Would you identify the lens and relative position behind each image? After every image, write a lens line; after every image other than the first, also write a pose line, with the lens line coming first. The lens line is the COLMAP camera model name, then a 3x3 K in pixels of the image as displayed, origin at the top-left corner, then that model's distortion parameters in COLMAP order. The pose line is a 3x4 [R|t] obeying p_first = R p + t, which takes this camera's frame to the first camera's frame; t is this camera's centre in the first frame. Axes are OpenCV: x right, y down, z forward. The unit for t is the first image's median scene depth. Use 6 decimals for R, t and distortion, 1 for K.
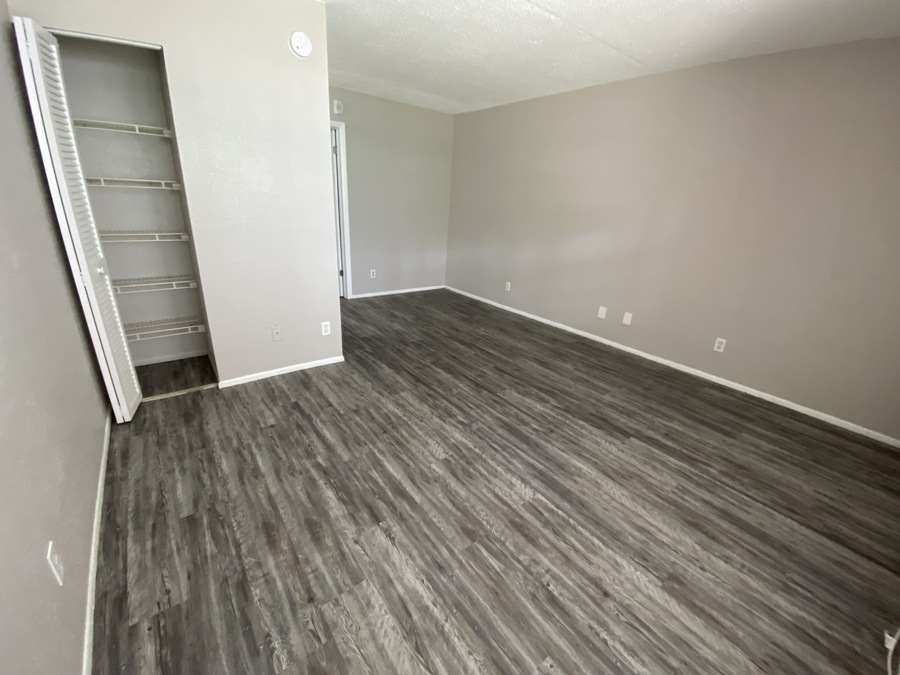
lens RADIAL K [[363.6, 0, 450.0], [0, 363.6, 337.5], [0, 0, 1]] dist [0.018477, -0.025985]
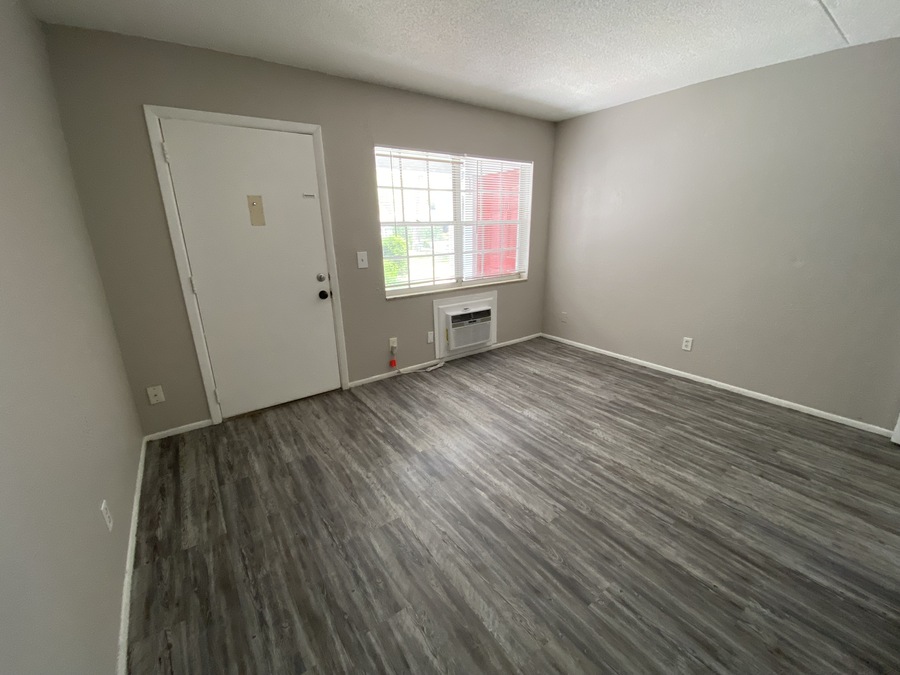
lens RADIAL K [[363.6, 0, 450.0], [0, 363.6, 337.5], [0, 0, 1]] dist [0.018477, -0.025985]
pose [[-0.998704, -0.042858, 0.027454, 0.427324], [-0.017168, 0.791449, 0.610994, -0.637311], [-0.047915, 0.609730, -0.791159, 1.712742]]
